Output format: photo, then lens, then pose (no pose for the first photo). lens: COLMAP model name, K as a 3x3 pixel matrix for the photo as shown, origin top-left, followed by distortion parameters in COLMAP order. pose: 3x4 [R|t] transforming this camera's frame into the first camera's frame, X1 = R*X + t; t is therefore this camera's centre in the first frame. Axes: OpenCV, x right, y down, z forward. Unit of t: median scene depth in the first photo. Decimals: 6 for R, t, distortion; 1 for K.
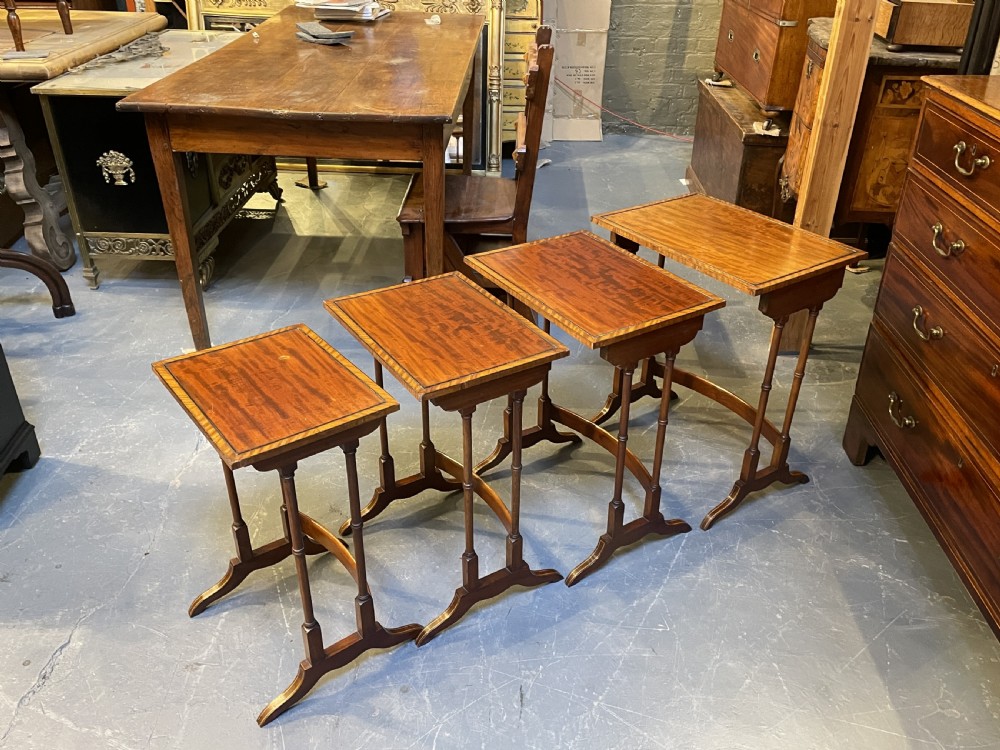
lens RADIAL K [[854.4, 0, 504.1], [0, 854.4, 366.1], [0, 0, 1]] dist [0.071218, -0.067515]
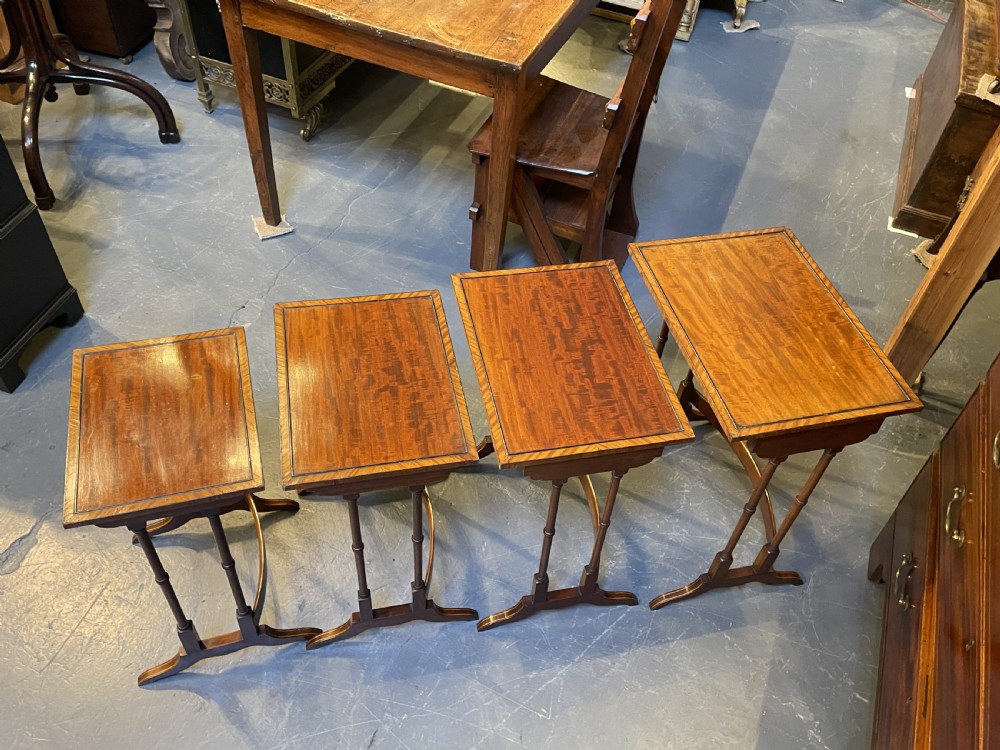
lens RADIAL K [[854.4, 0, 499.1], [0, 854.4, 376.7], [0, 0, 1]] dist [0.071218, -0.067515]
pose [[0.937023, 0.286670, -0.199520, 0.156550], [-0.218585, 0.926872, 0.305170, -0.235324], [0.272412, -0.242339, 0.931162, 0.123667]]
